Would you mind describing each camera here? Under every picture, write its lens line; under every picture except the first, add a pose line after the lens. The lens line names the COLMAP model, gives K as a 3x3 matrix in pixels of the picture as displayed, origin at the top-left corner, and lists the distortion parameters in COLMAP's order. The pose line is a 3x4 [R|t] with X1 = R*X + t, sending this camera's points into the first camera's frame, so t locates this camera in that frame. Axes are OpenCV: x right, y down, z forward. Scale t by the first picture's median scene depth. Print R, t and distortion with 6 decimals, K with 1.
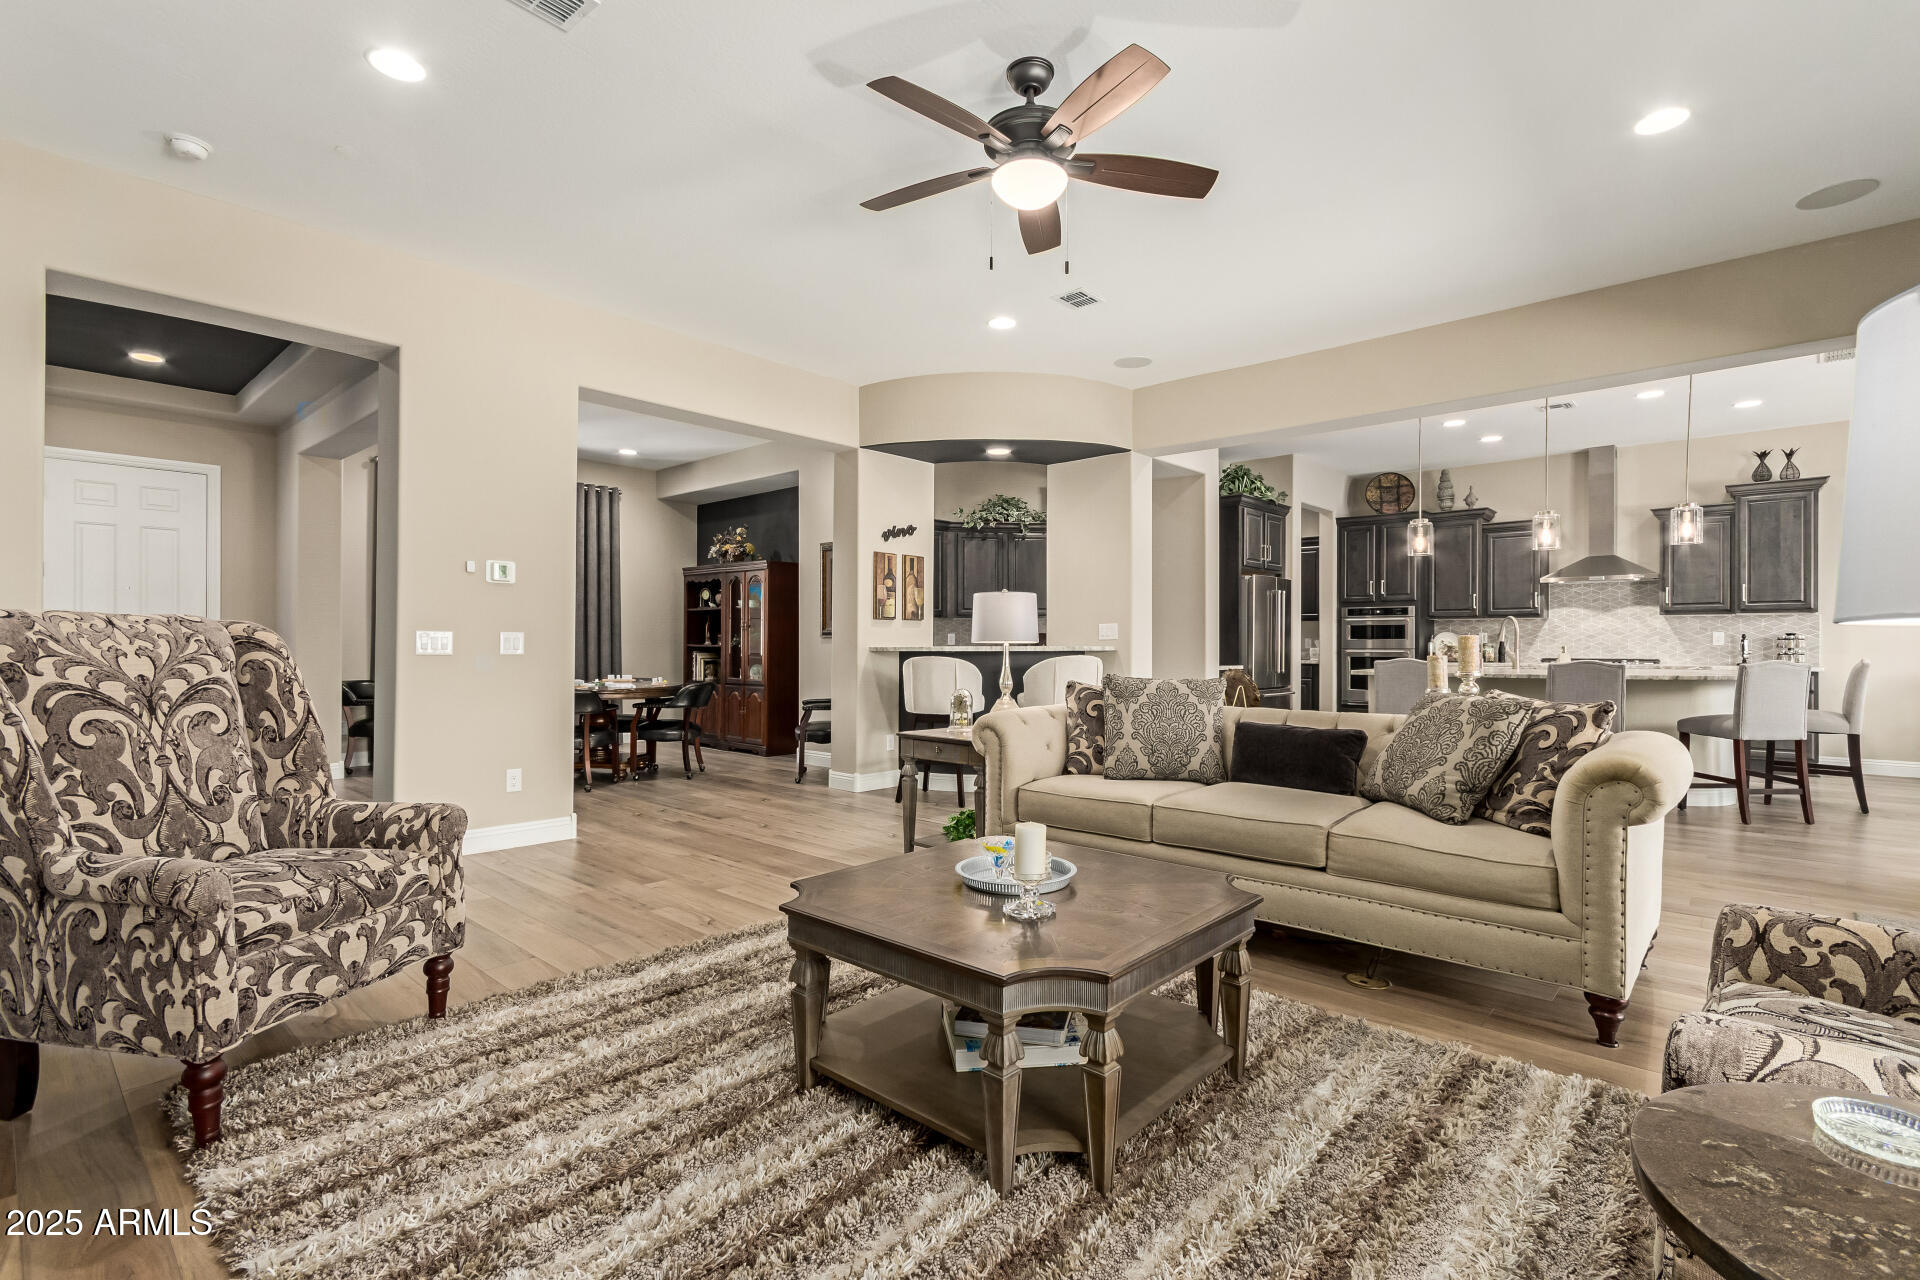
lens RADIAL K [[892.0, 0, 969.4], [0, 892.0, 644.4], [0, 0, 1]] dist [0.001756, 0.000455]
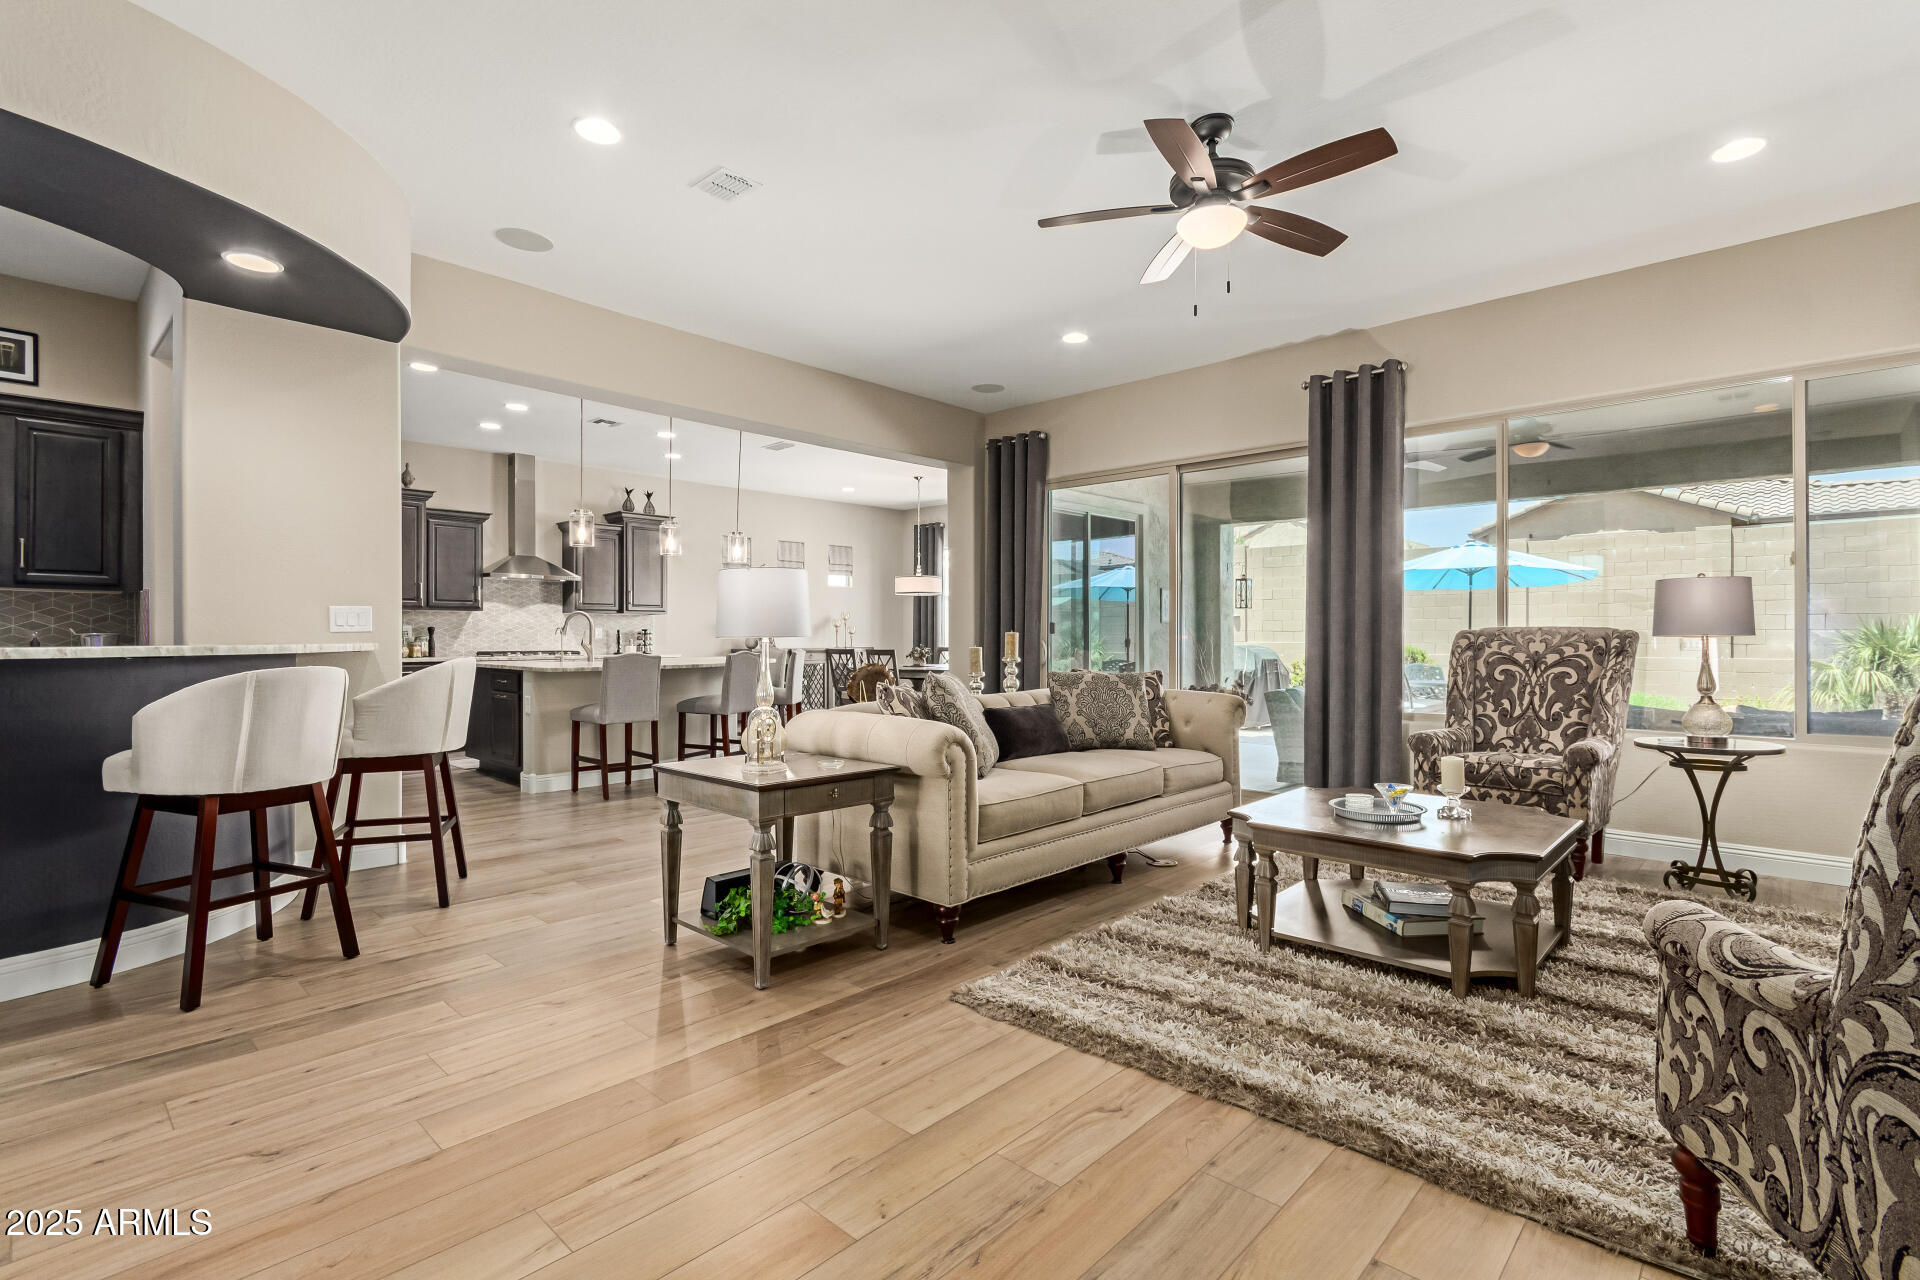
lens RADIAL K [[892.0, 0, 969.4], [0, 892.0, 644.4], [0, 0, 1]] dist [0.001756, 0.000455]
pose [[0.018882, -0.009658, 0.999775, -0.365873], [0.002930, 0.999950, 0.009604, -0.000958], [-0.999817, 0.002748, 0.018909, 0.449583]]
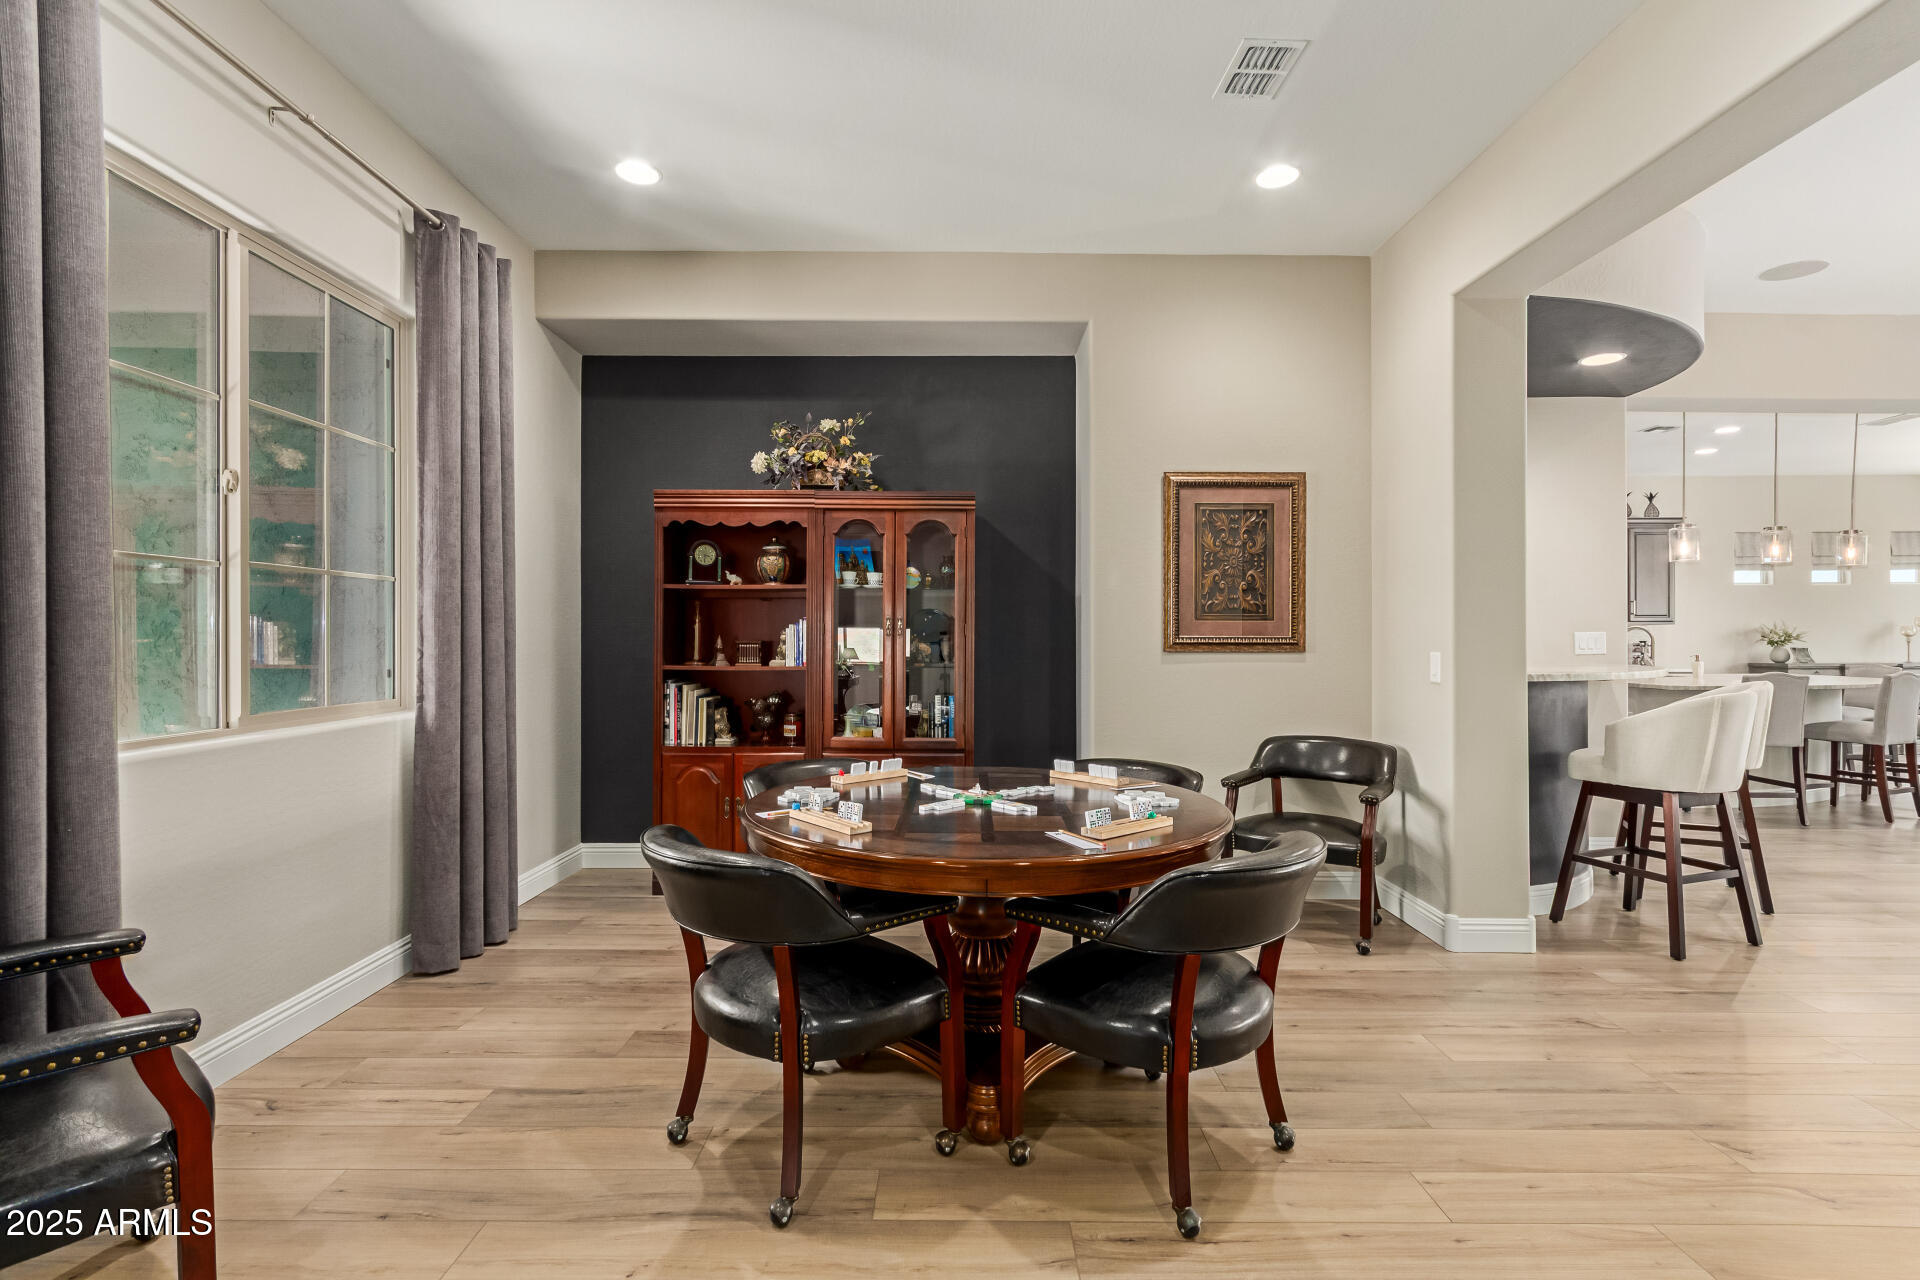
lens RADIAL K [[892.0, 0, 969.4], [0, 892.0, 644.4], [0, 0, 1]] dist [0.001756, 0.000455]
pose [[0.744202, -0.004700, 0.667938, -0.556897], [0.002439, 0.999988, 0.004319, -0.013831], [-0.667950, -0.001585, 0.744205, 0.639975]]
